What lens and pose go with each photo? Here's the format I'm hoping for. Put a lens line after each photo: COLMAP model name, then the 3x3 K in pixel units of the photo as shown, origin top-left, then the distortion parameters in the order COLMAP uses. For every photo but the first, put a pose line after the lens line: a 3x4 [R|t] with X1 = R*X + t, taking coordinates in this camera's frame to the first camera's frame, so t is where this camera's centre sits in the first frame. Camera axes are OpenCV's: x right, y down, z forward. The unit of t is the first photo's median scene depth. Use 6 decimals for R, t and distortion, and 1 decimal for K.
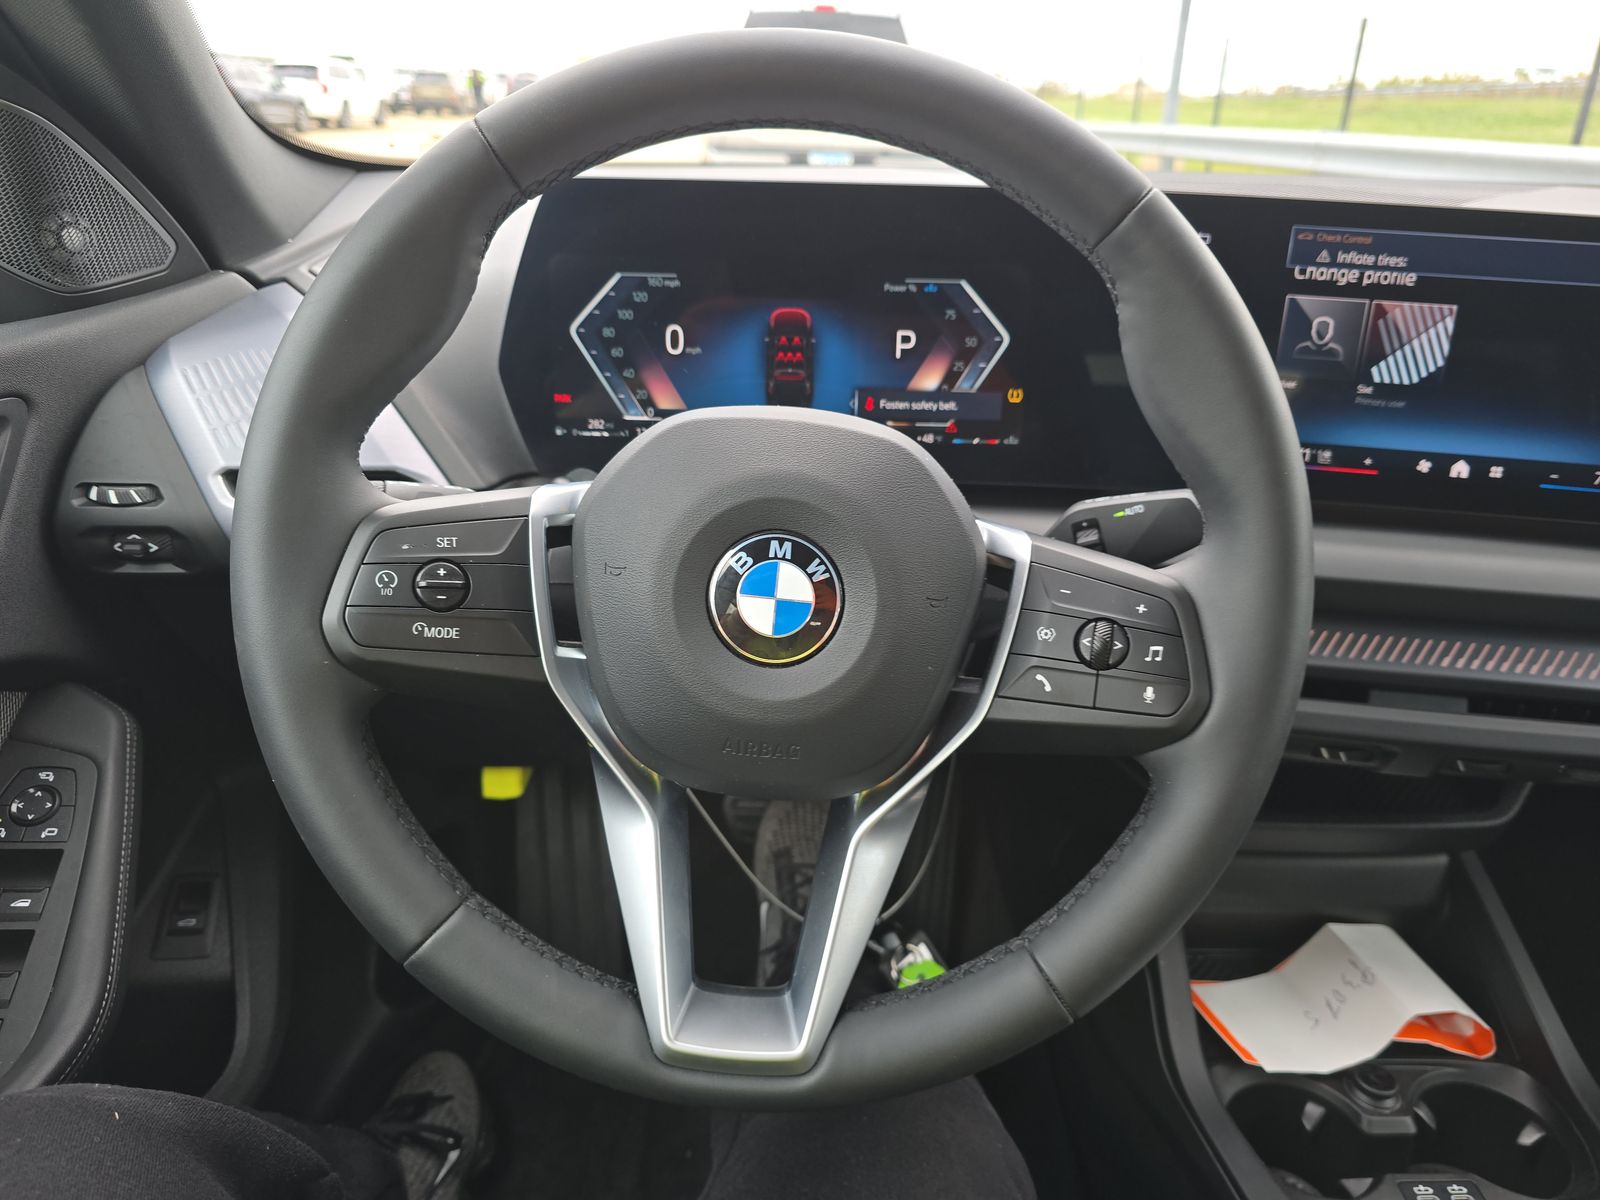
lens RADIAL K [[1050.9, 0, 806.8], [0, 1050.9, 602.1], [0, 0, 1]] dist [0.063926, -0.091492]
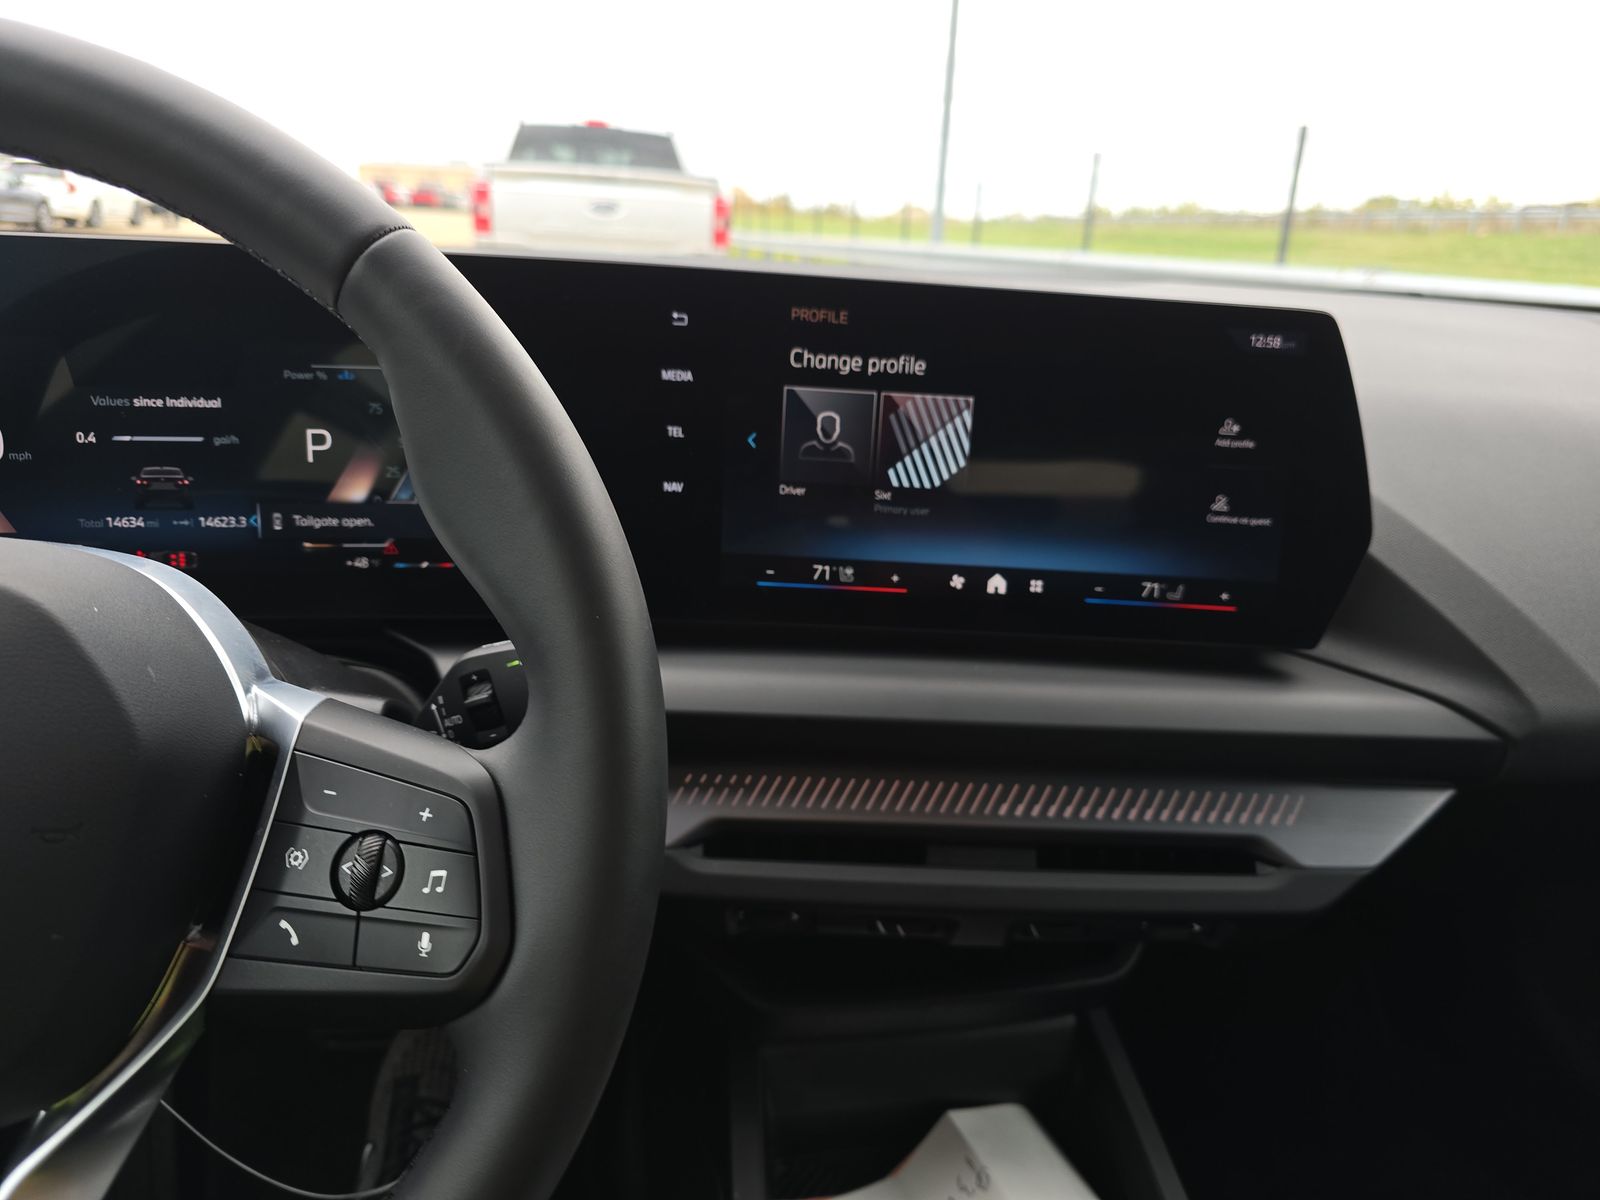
lens RADIAL K [[1058.1, 0, 799.2], [0, 1058.1, 609.7], [0, 0, 1]] dist [0.029432, -0.045128]
pose [[0.986337, -0.034627, 0.161058, 0.322120], [0.048599, 0.995310, -0.083639, -0.041115], [-0.157406, 0.090323, 0.983395, 0.186083]]
